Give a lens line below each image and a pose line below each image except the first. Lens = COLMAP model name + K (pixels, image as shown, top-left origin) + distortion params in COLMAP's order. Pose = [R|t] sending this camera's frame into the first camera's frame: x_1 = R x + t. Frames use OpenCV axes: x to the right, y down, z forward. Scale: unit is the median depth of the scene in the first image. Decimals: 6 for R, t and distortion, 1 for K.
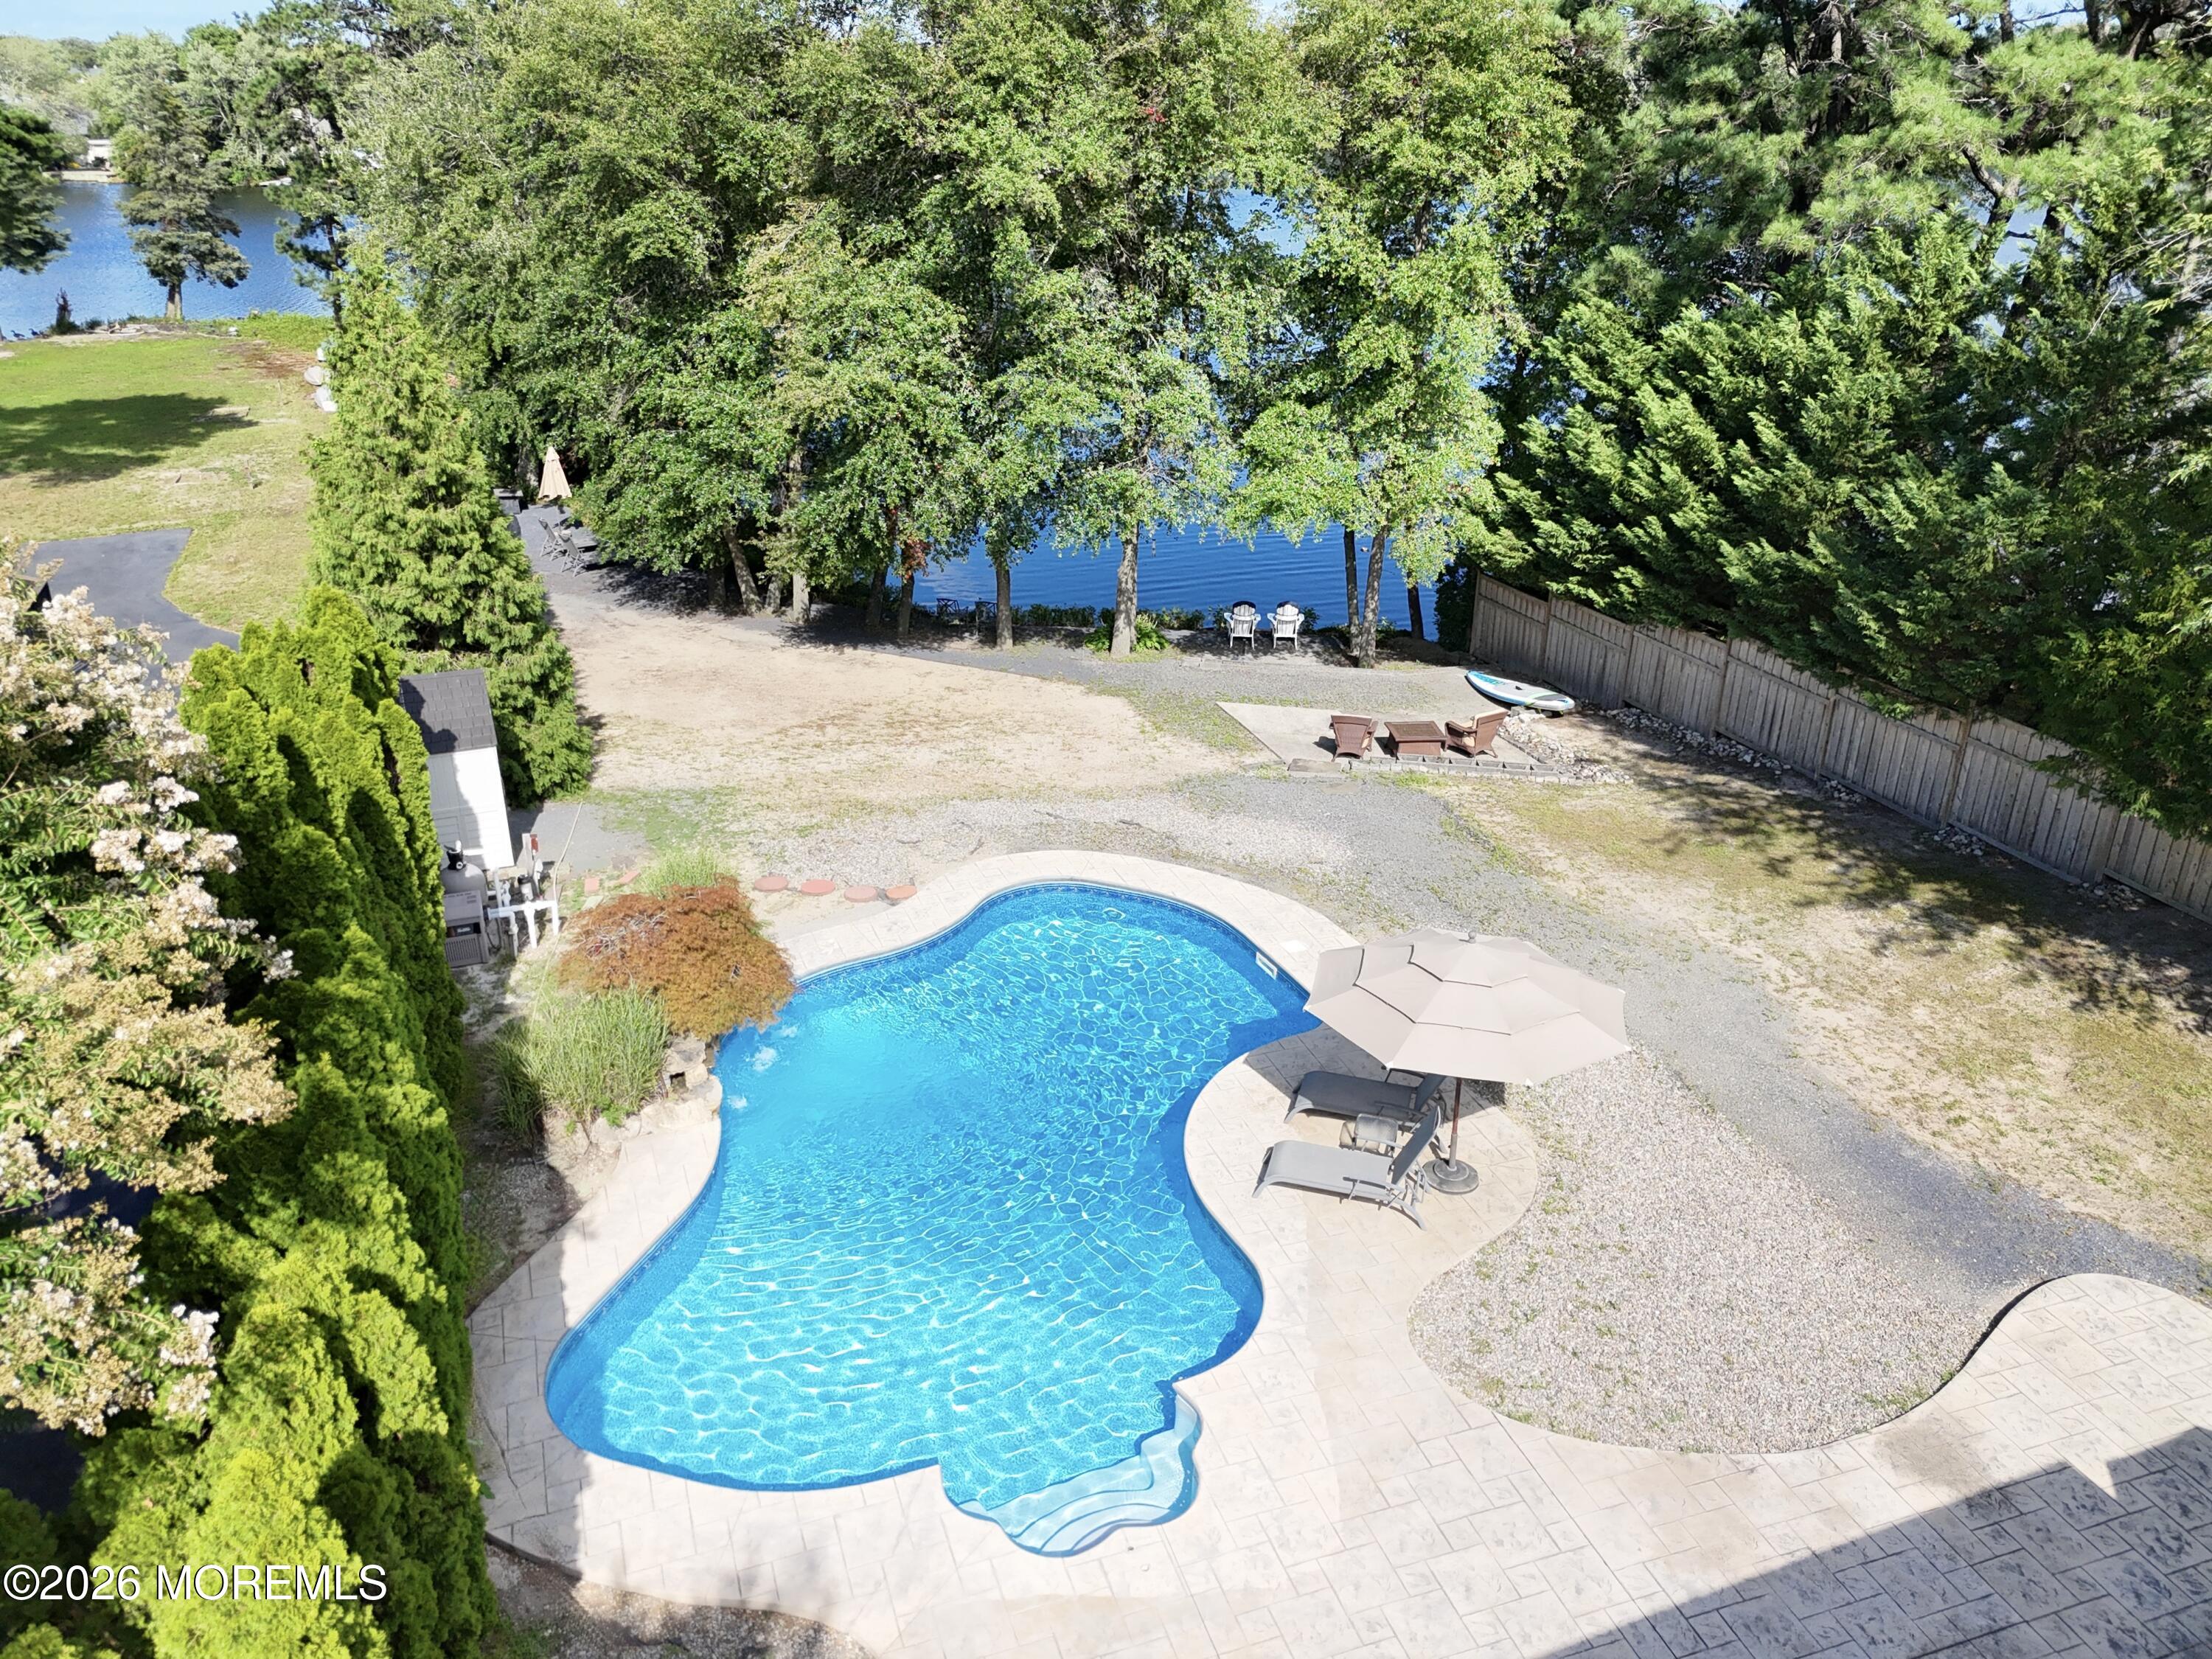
lens RADIAL K [[1636.1, 0, 1192.1], [0, 1636.1, 823.7], [0, 0, 1]] dist [0.027966, -0.014562]
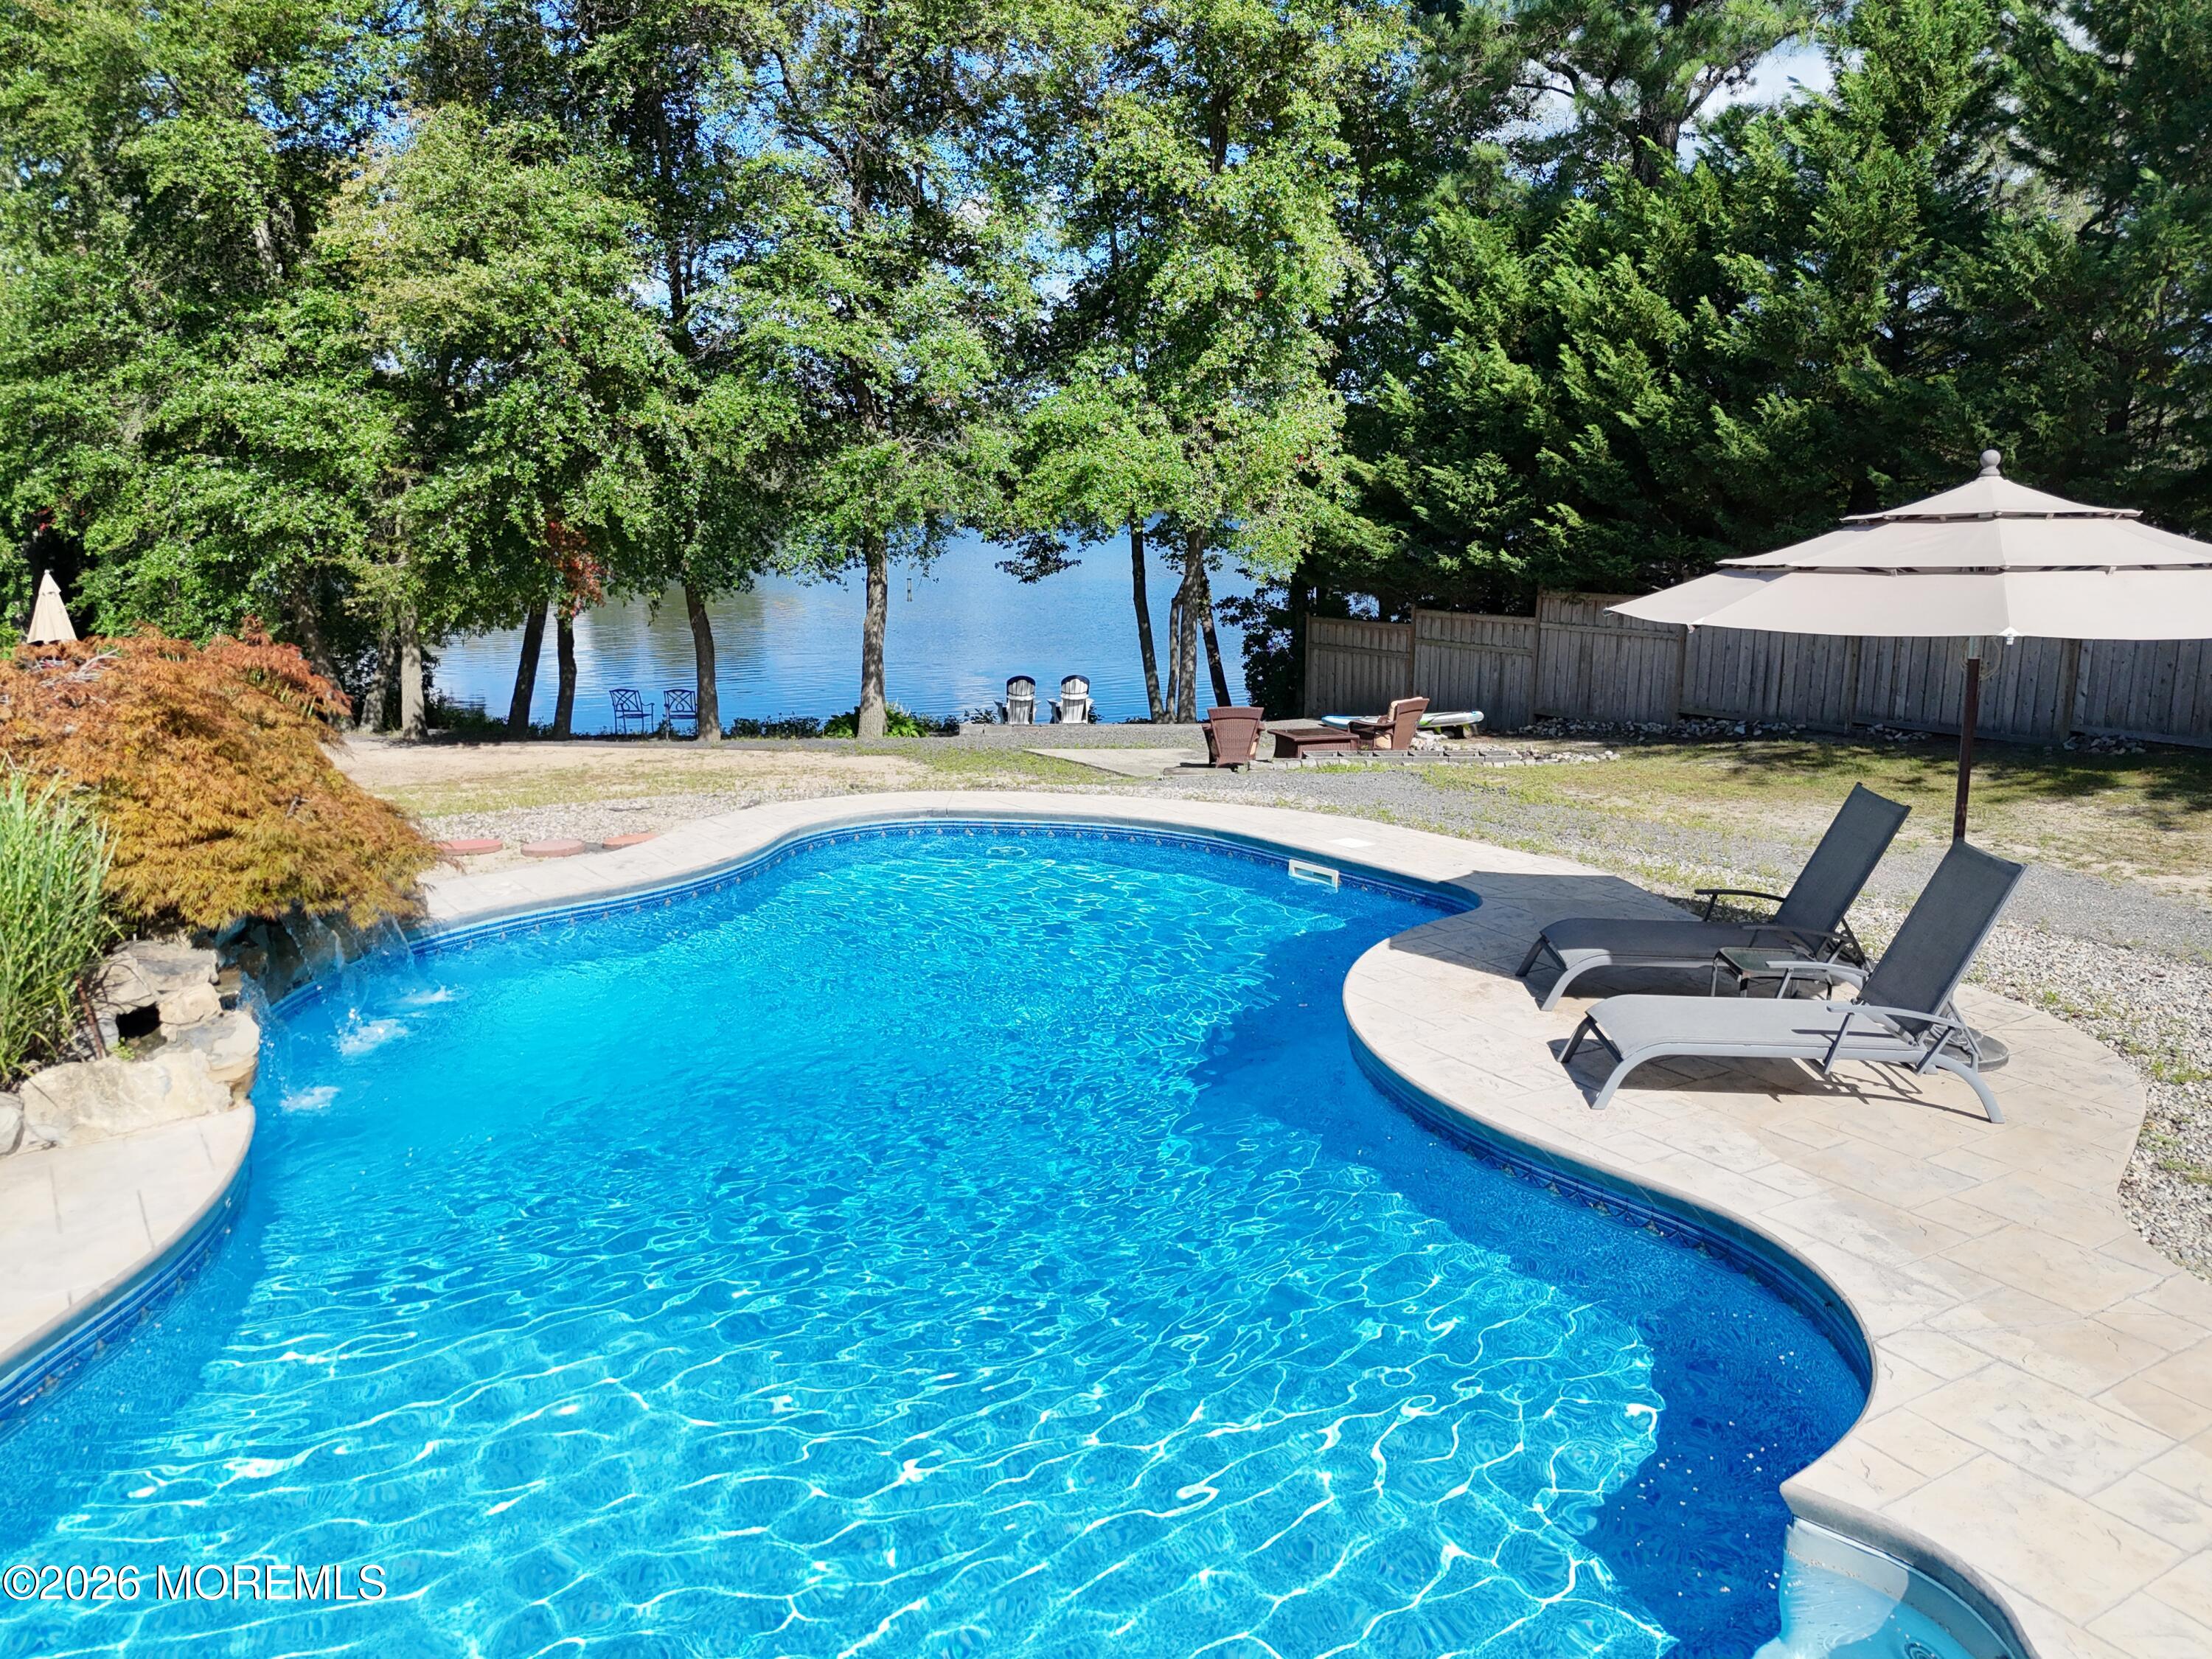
lens RADIAL K [[1636.1, 0, 1192.1], [0, 1636.1, 823.7], [0, 0, 1]] dist [0.027966, -0.014562]
pose [[0.974167, -0.061540, 0.217283, -0.078174], [0.103258, 0.977068, -0.186217, 0.111937], [-0.200841, 0.203843, 0.958181, 0.293373]]
